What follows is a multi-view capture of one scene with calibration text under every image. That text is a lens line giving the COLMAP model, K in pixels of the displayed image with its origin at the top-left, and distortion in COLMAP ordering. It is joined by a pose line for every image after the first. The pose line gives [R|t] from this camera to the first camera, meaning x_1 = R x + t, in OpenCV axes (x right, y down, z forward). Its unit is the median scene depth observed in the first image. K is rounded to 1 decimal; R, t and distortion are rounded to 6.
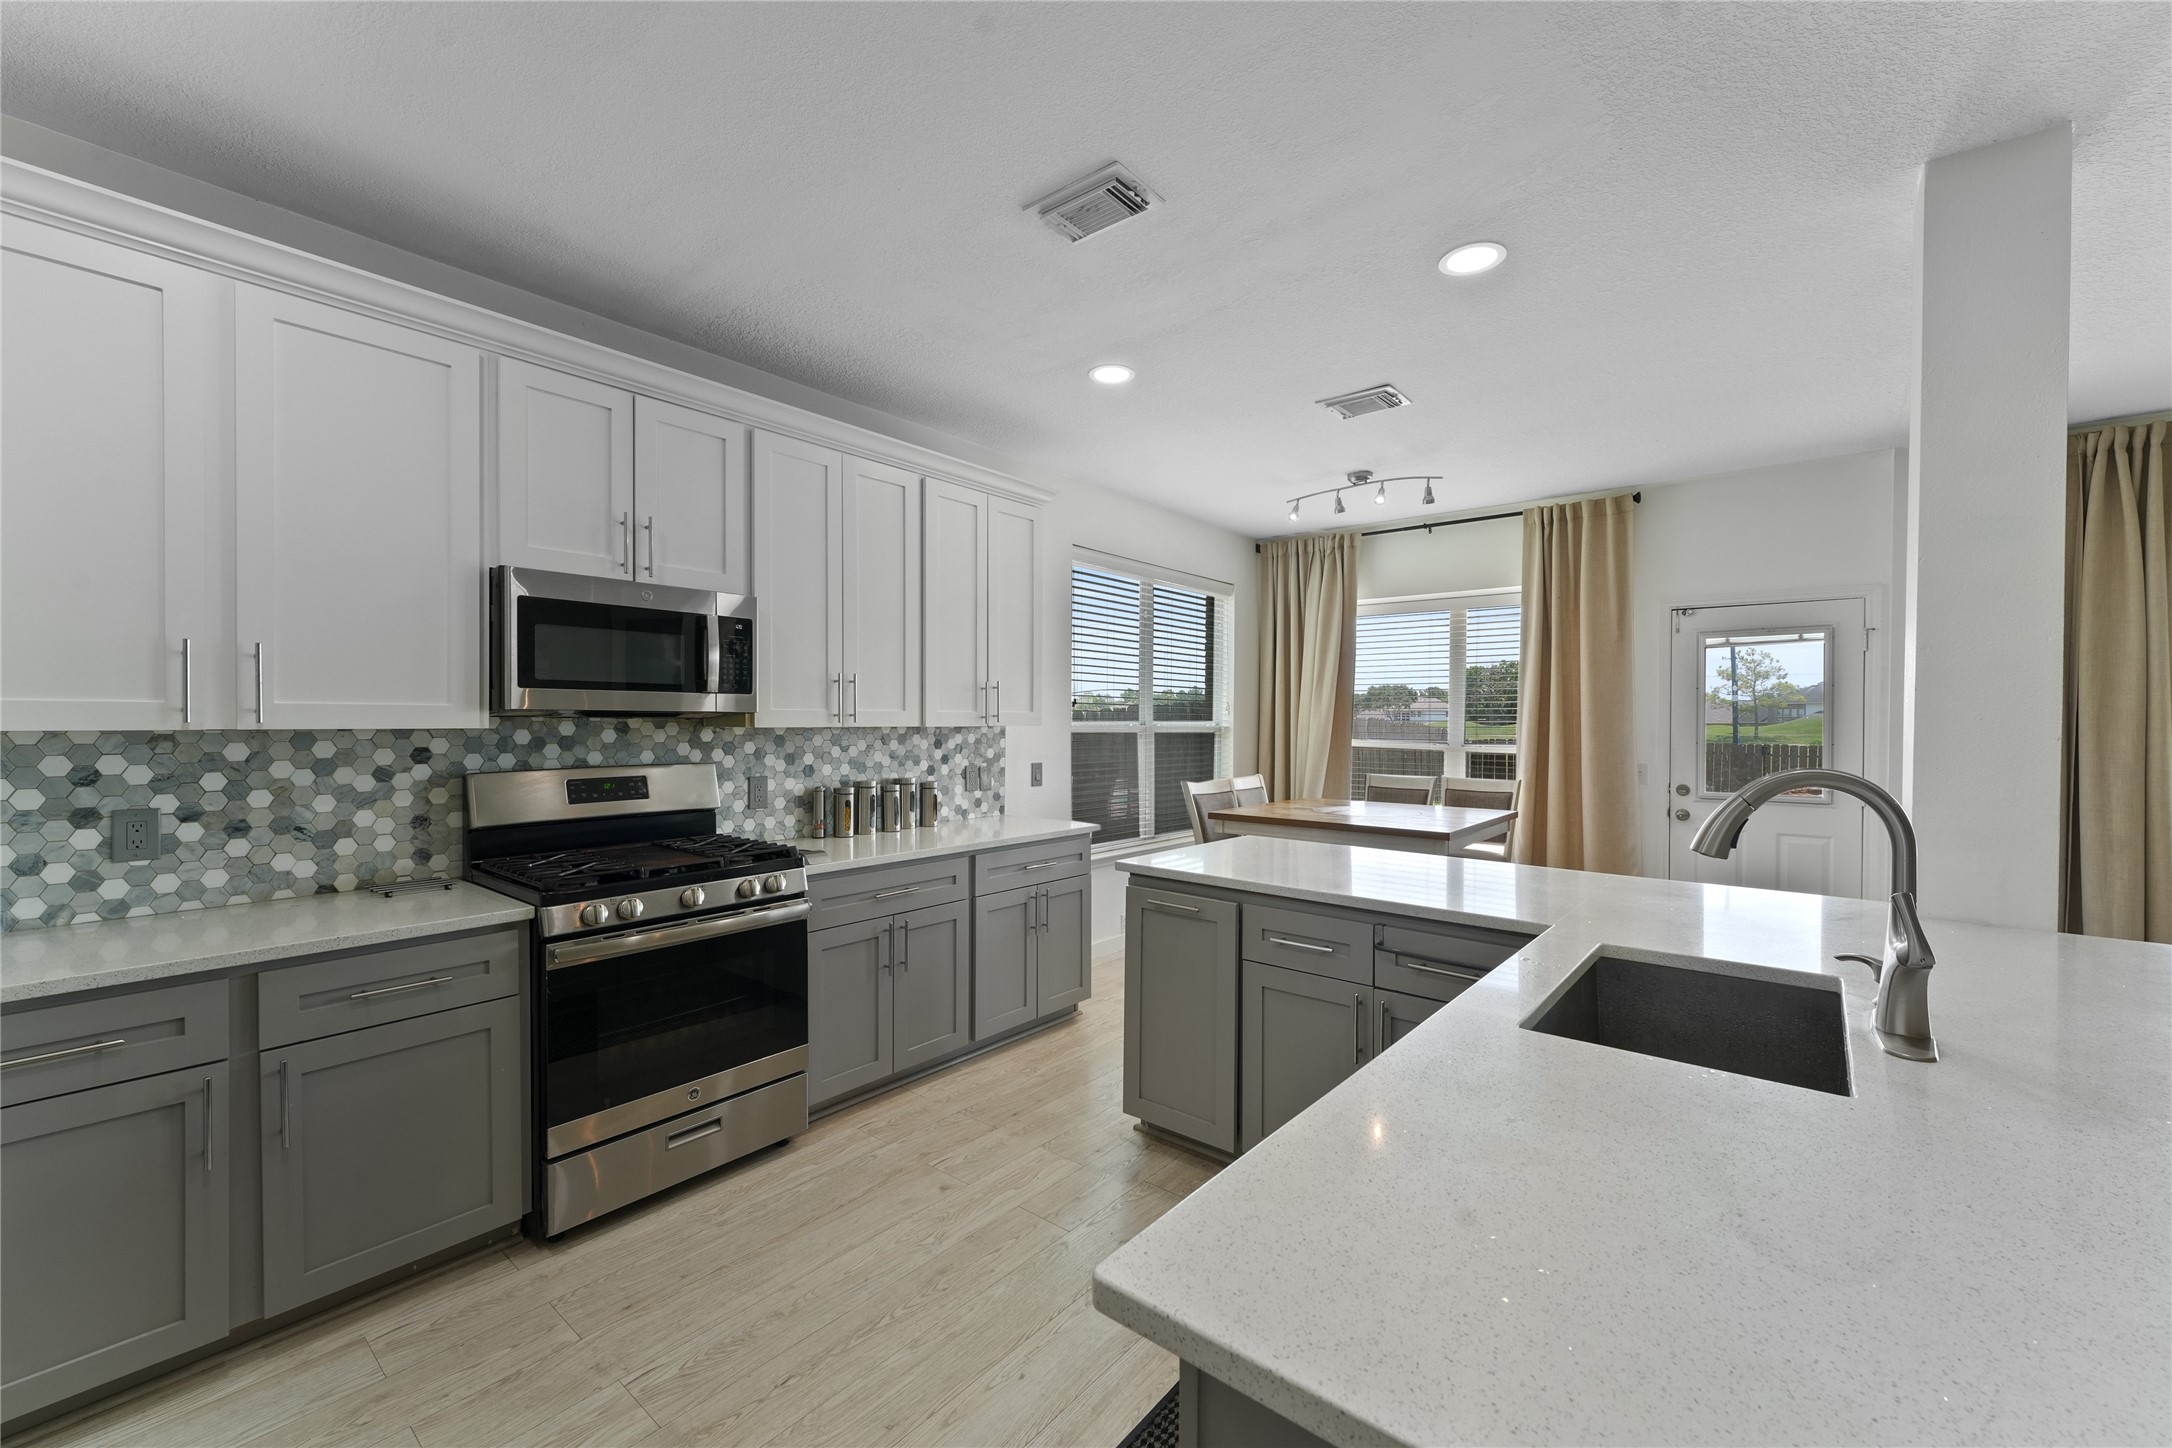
lens RADIAL K [[864.3, 0, 1086.7], [0, 864.3, 723.3], [0, 0, 1]] dist [-0.000225, -0.000619]
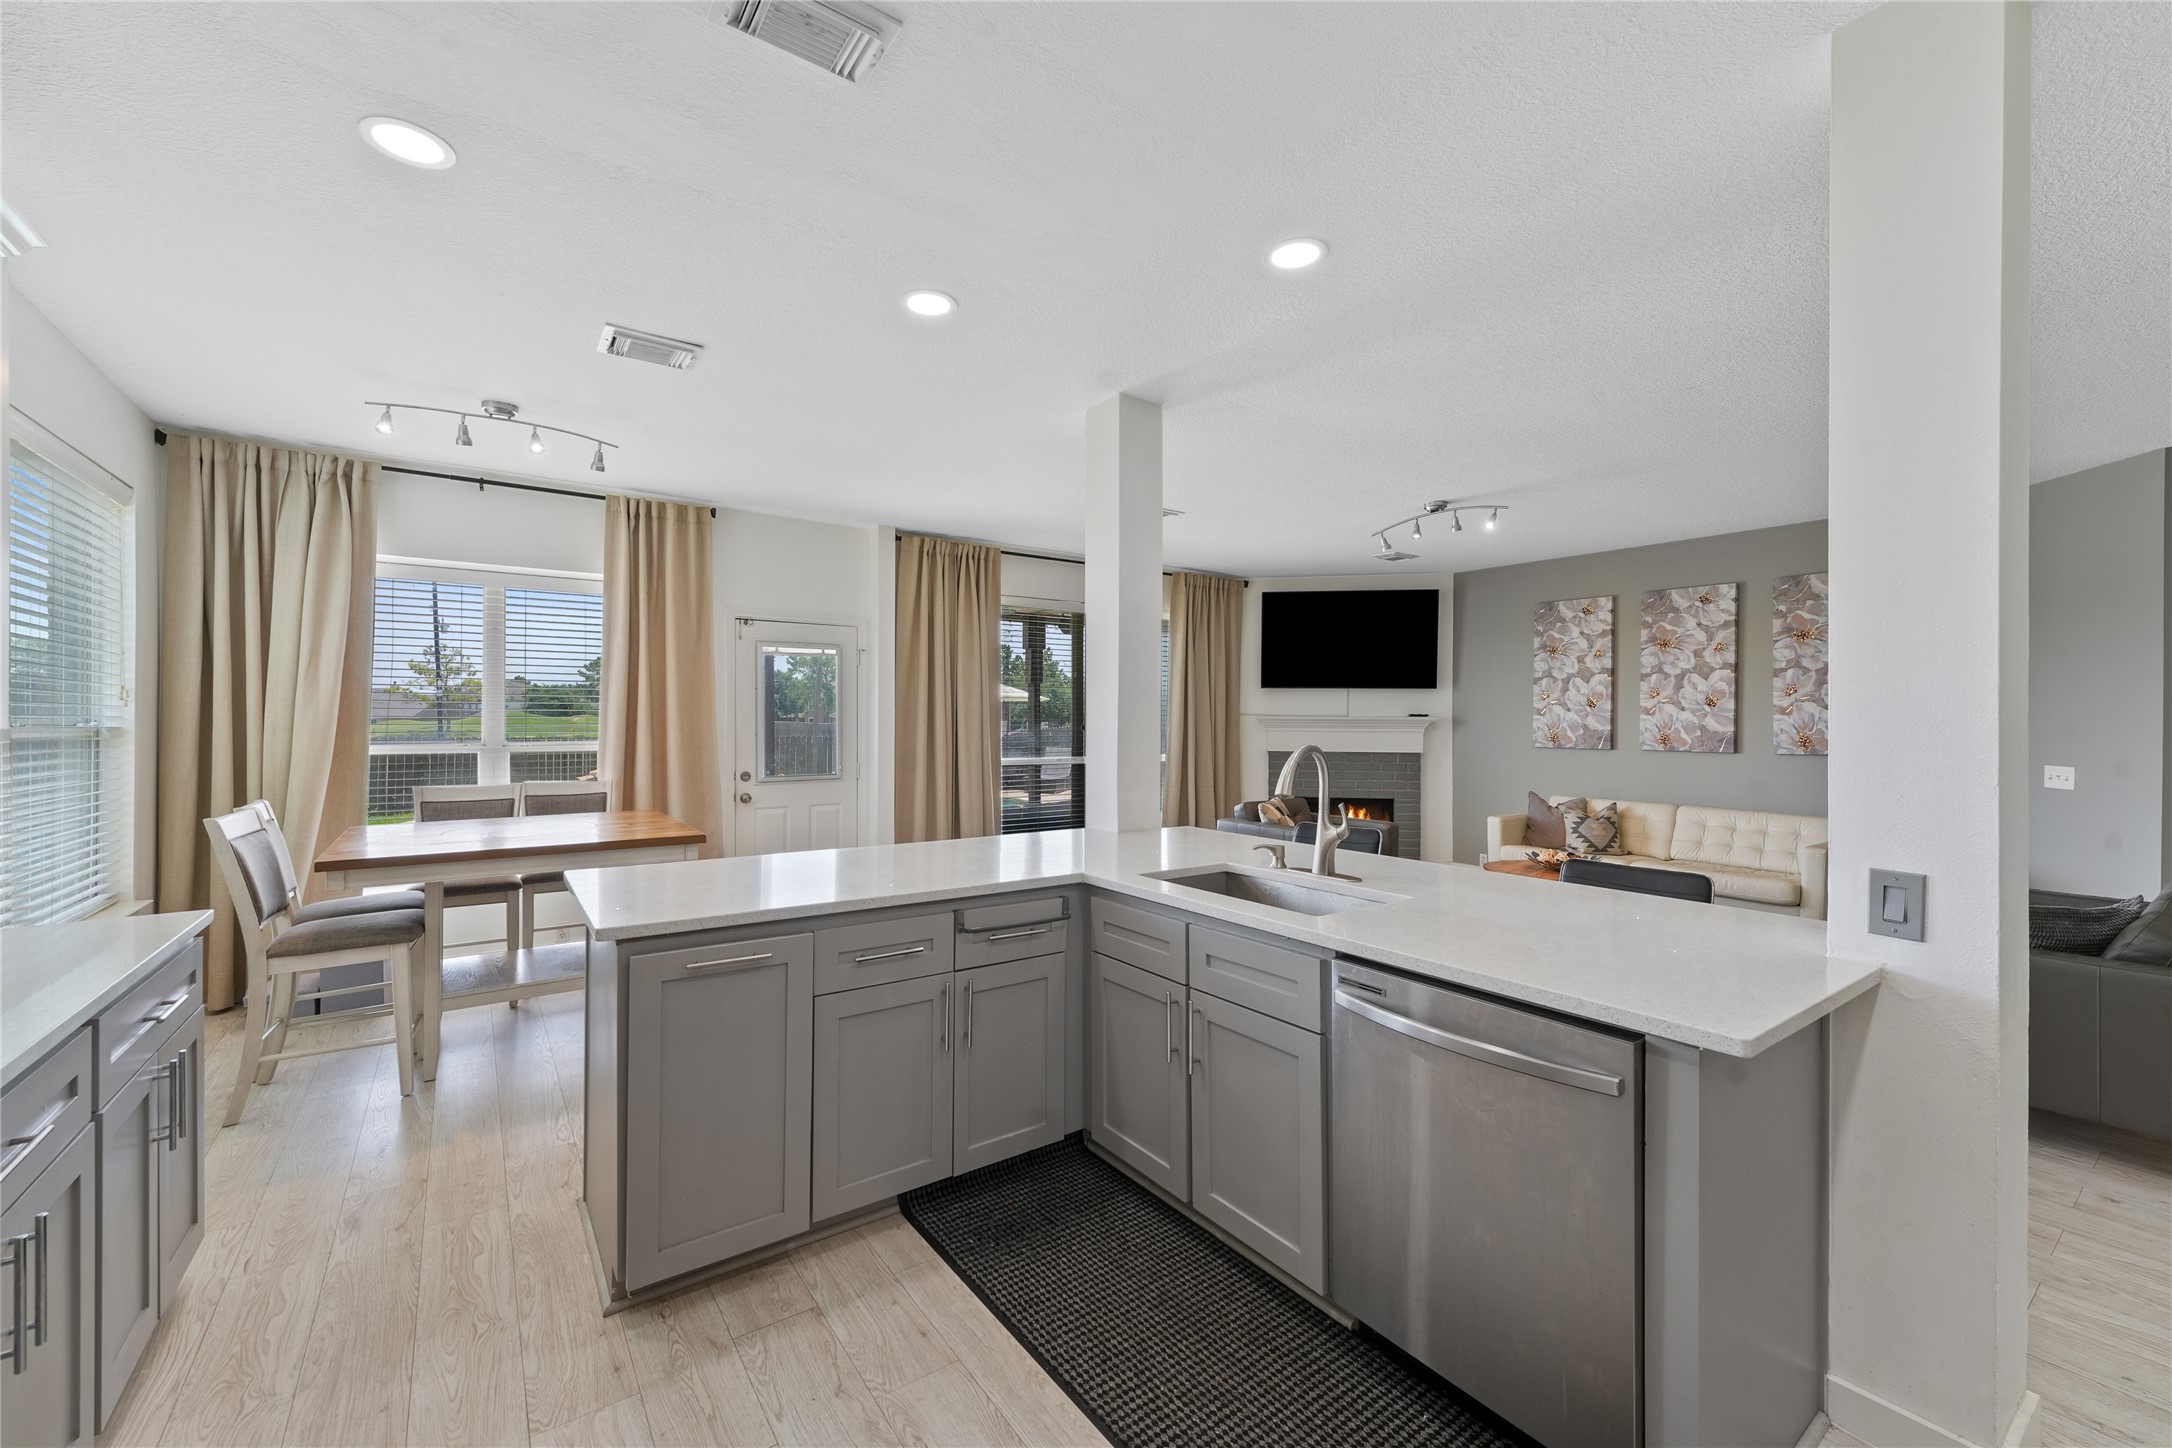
lens RADIAL K [[864.3, 0, 1076.4], [0, 864.3, 717.6], [0, 0, 1]] dist [-0.000225, -0.000619]
pose [[0.253038, -0.002783, 0.967452, -0.336197], [0.003454, 0.999992, 0.001973, -0.002582], [-0.967450, 0.002843, 0.253046, 0.307283]]
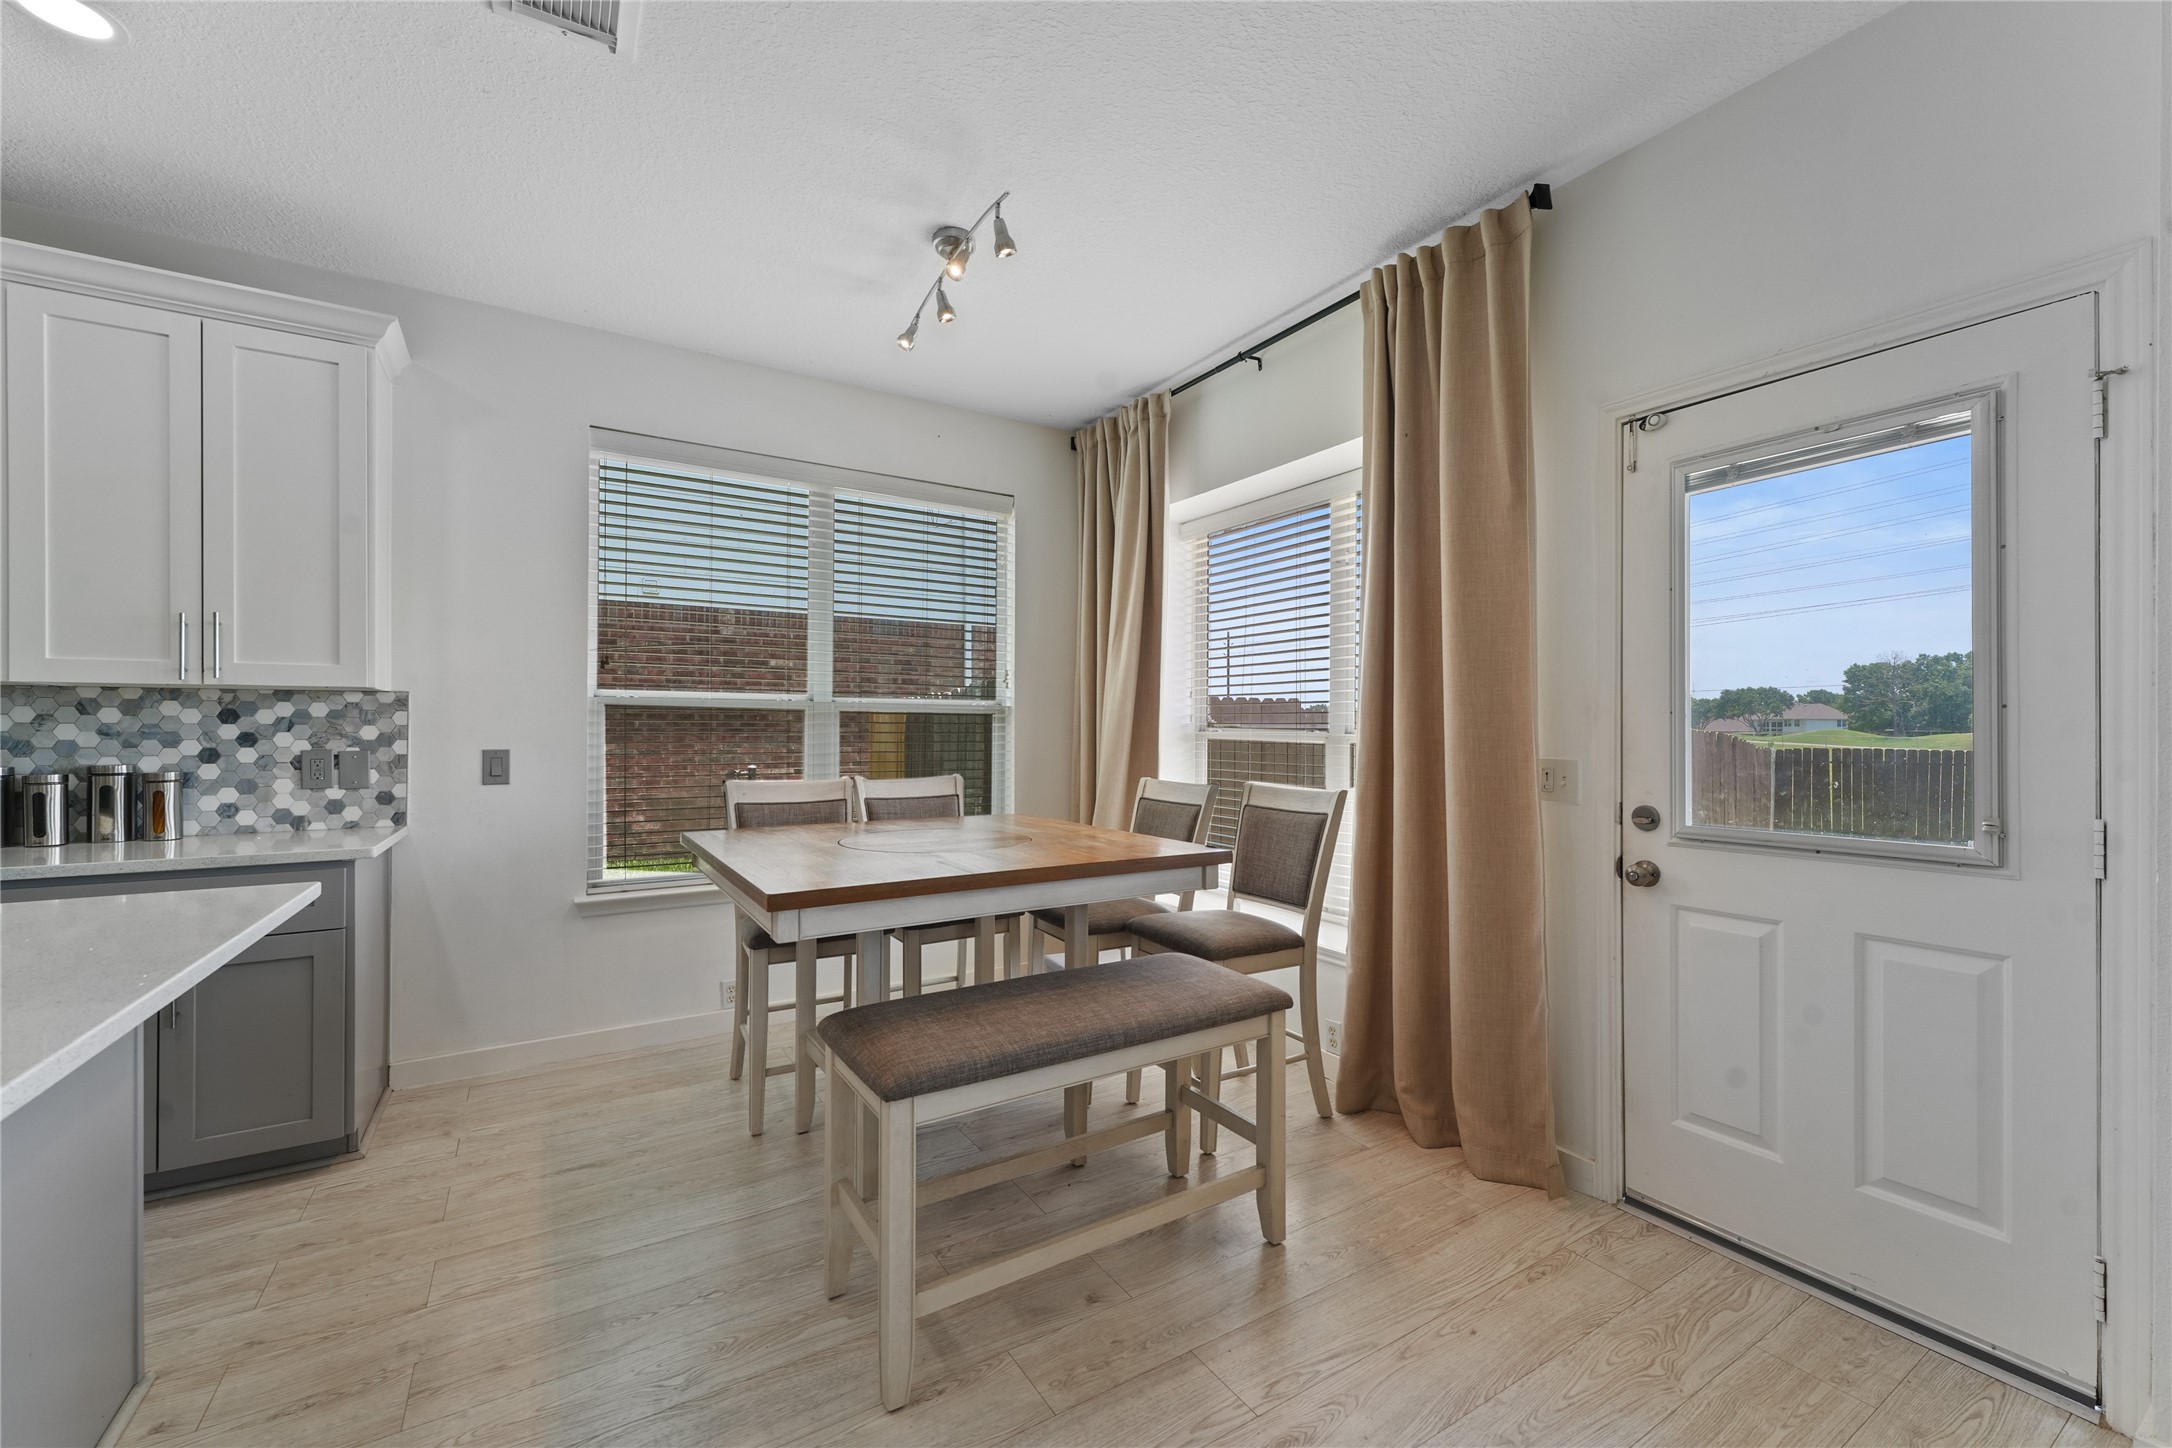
lens RADIAL K [[864.3, 0, 1086.4], [0, 864.3, 720.3], [0, 0, 1]] dist [-0.000225, -0.000619]
pose [[0.951388, -0.006473, -0.307927, 0.599070], [0.001920, 0.999884, -0.015088, 0.035111], [0.307989, 0.013763, 0.951291, 0.523333]]
